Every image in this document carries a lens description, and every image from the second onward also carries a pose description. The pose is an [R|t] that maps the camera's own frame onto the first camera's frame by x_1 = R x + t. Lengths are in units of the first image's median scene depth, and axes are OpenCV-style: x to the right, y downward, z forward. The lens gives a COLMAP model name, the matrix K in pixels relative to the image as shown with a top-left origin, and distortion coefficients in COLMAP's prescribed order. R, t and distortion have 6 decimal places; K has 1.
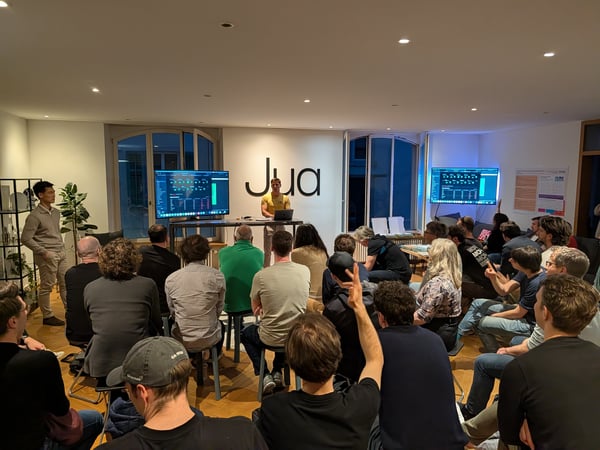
lens RADIAL K [[412.4, 0, 311.5], [0, 412.4, 223.5], [0, 0, 1]] dist [0.004565, -0.004328]
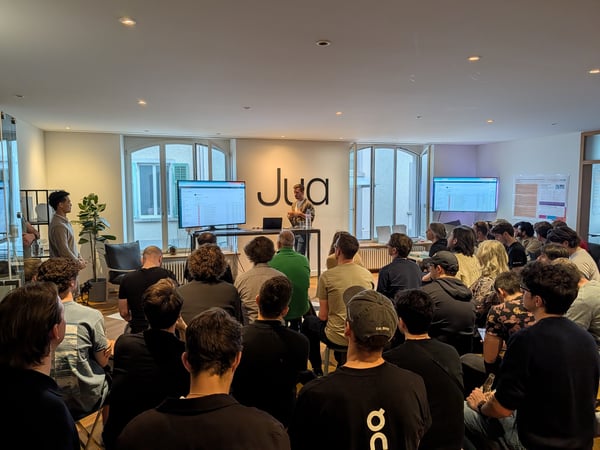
lens RADIAL K [[416.4, 0, 297.1], [0, 416.4, 232.5], [0, 0, 1]] dist [-0.000598, -0.002938]
pose [[0.998755, -0.012441, 0.048303, -0.134426], [0.012821, 0.999889, -0.007573, 0.009850], [-0.048203, 0.008183, 0.998804, -0.034564]]
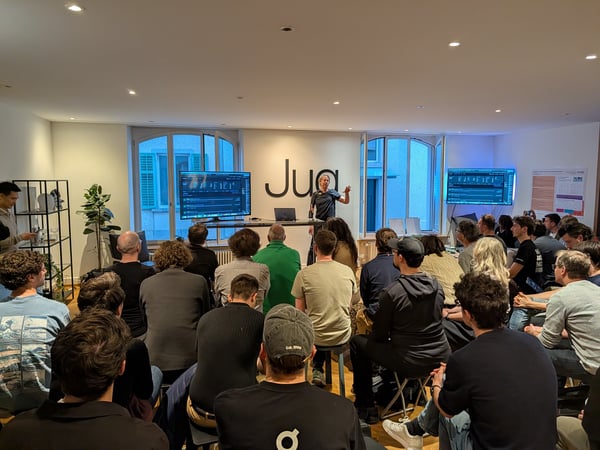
lens RADIAL K [[412.4, 0, 311.5], [0, 412.4, 223.5], [0, 0, 1]] dist [0.004565, -0.004328]
pose [[0.999994, -0.002156, 0.002604, -0.058682], [0.002166, 0.999989, -0.004072, 0.002909], [-0.002595, 0.004078, 0.999988, -0.009628]]
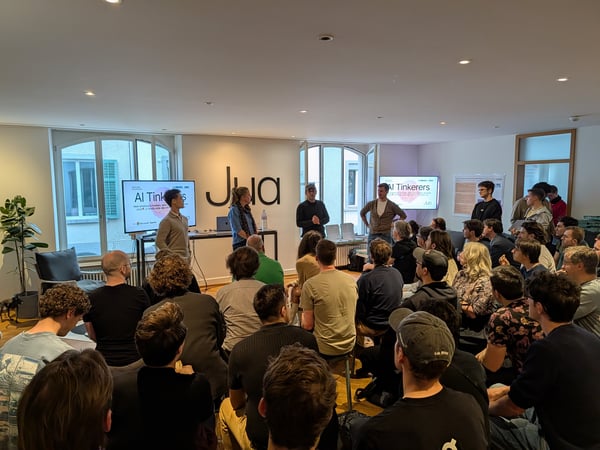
lens RADIAL K [[416.4, 0, 297.1], [0, 416.4, 232.5], [0, 0, 1]] dist [-0.000598, -0.002938]
pose [[0.975119, -0.035284, 0.218856, -0.201124], [0.034760, 0.999376, 0.006245, -0.005438], [-0.218940, 0.001518, 0.975737, 0.008120]]
